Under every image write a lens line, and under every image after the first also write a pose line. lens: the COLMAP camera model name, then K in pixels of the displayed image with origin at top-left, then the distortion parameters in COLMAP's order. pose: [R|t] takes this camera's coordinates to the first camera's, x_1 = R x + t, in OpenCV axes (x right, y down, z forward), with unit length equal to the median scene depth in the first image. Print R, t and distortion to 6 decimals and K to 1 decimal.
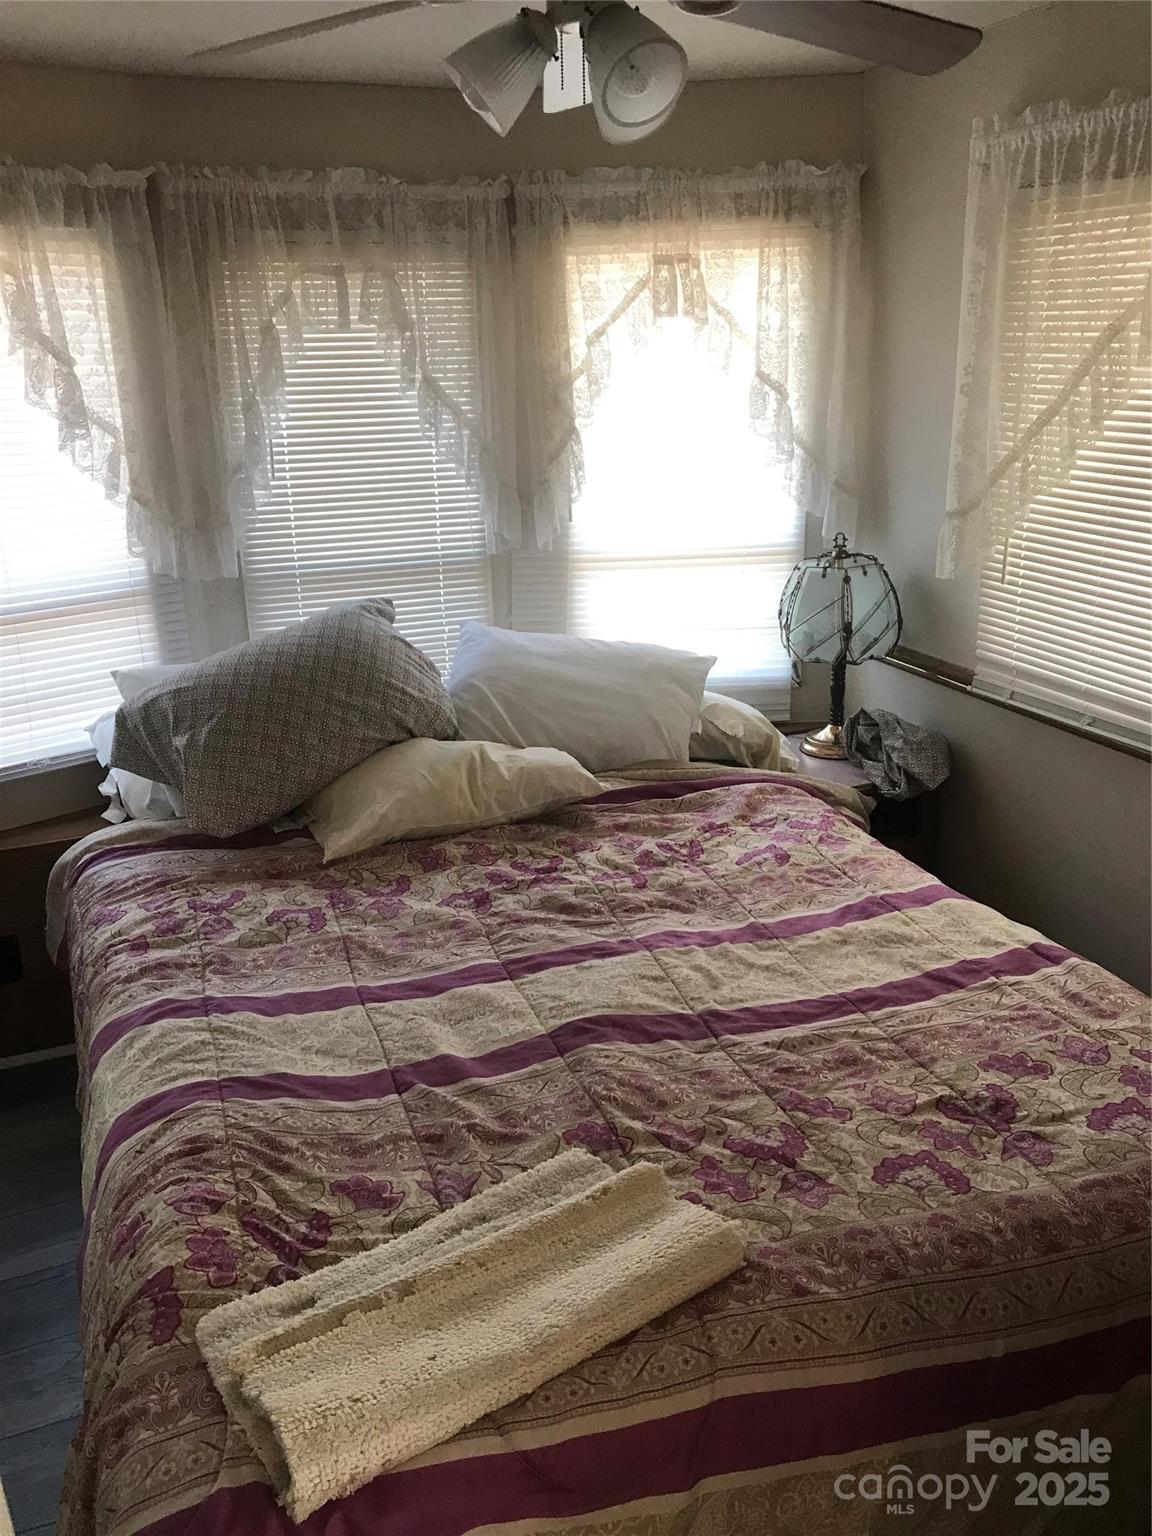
lens RADIAL K [[1290.1, 0, 608.2], [0, 1290.1, 759.4], [0, 0, 1]] dist [0.055393, -0.073138]
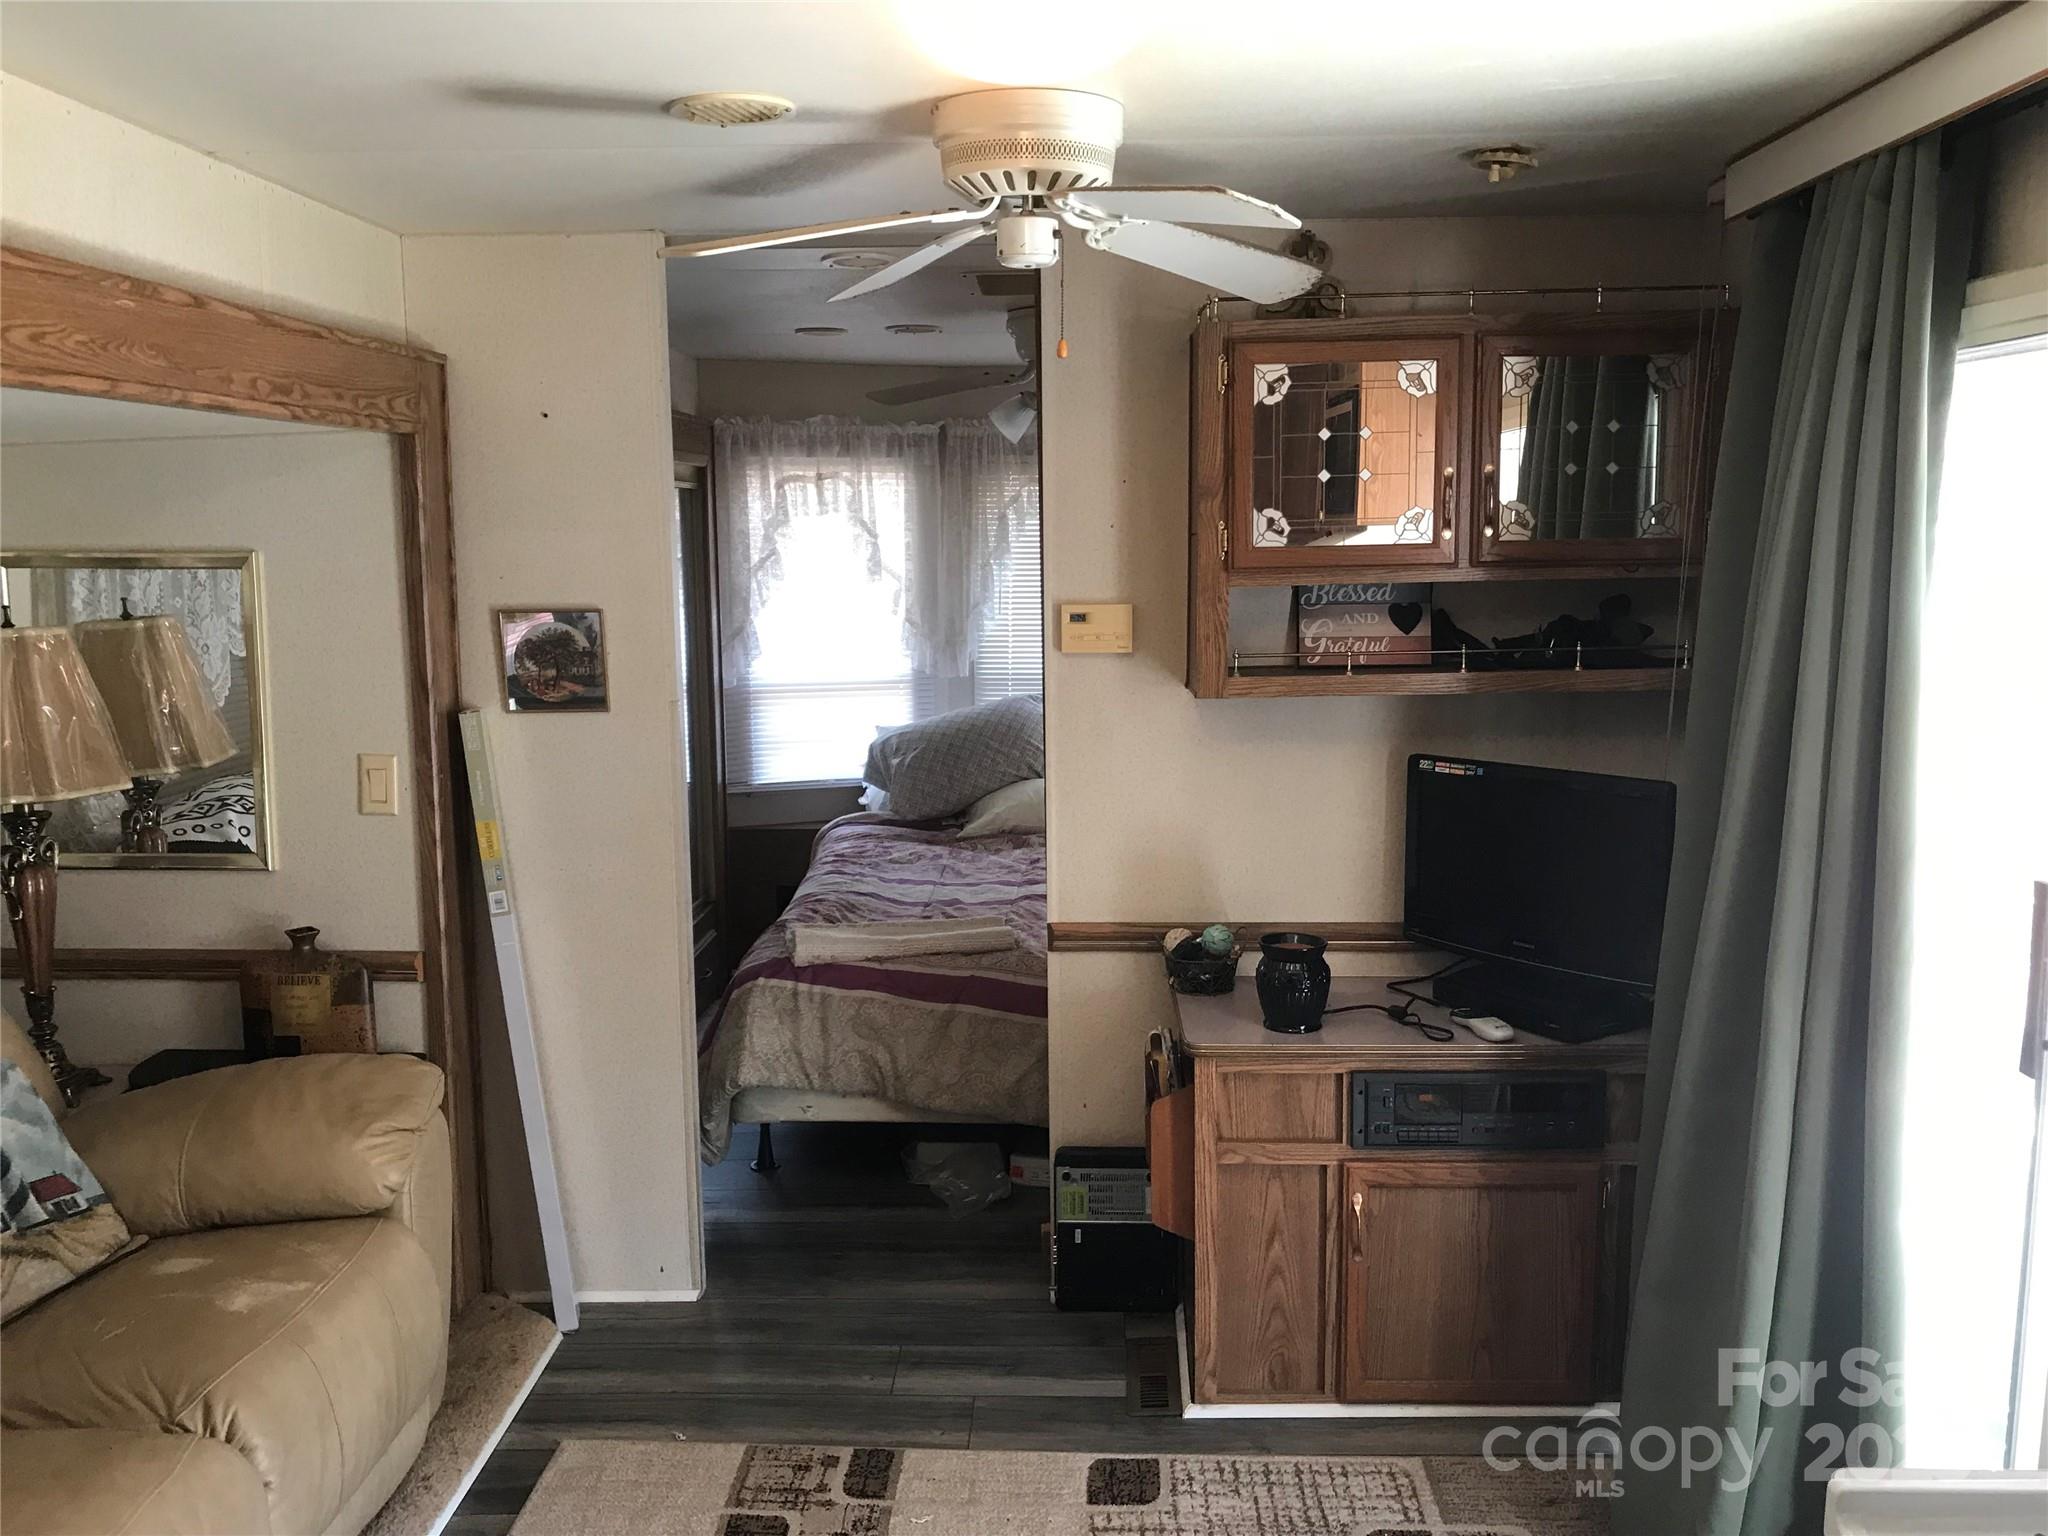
lens RADIAL K [[1720.2, 0, 1033.5], [0, 1720.2, 774.4], [0, 0, 1]] dist [0.055393, -0.073138]
pose [[0.919134, 0.078234, -0.386098, 0.755564], [-0.137779, 0.982025, -0.129009, 0.292064], [0.369065, 0.171773, 0.913392, -1.031954]]
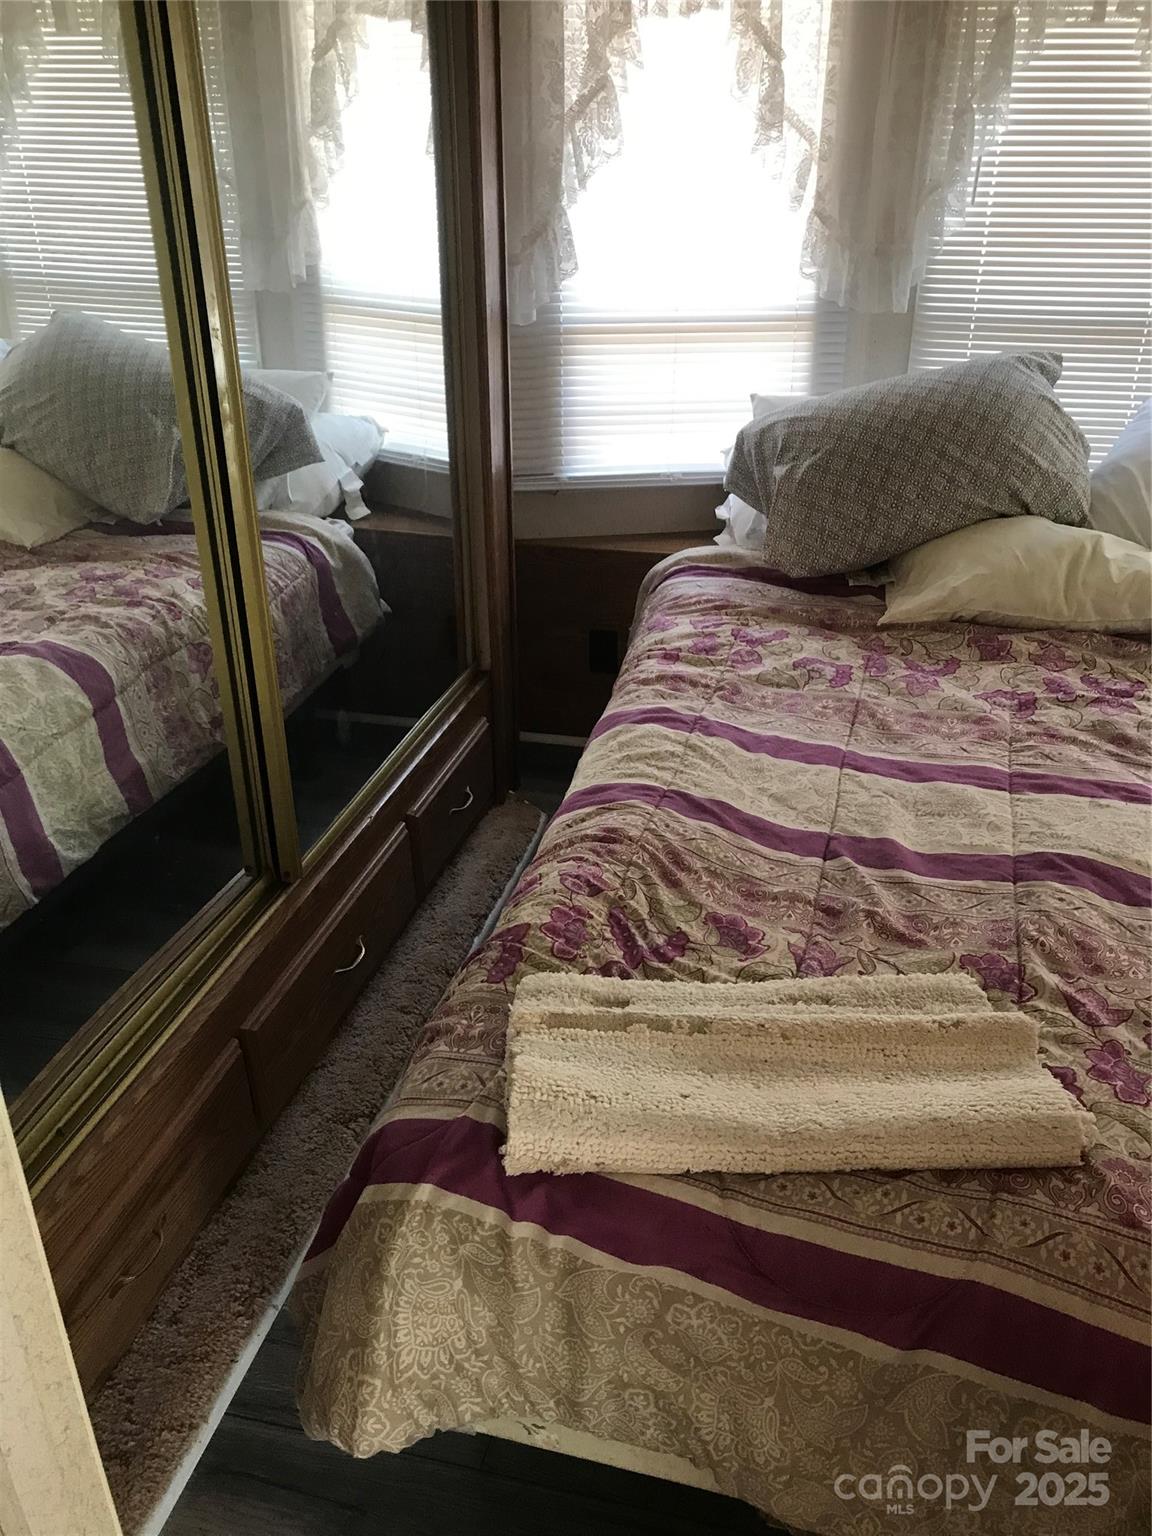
lens RADIAL K [[1290.1, 0, 575.2], [0, 1290.1, 767.0], [0, 0, 1]] dist [0.055393, -0.073138]
pose [[0.813396, 0.284878, -0.507180, 0.117669], [-0.198657, 0.955495, 0.218094, 0.018819], [0.546738, -0.076642, 0.833789, 0.094724]]
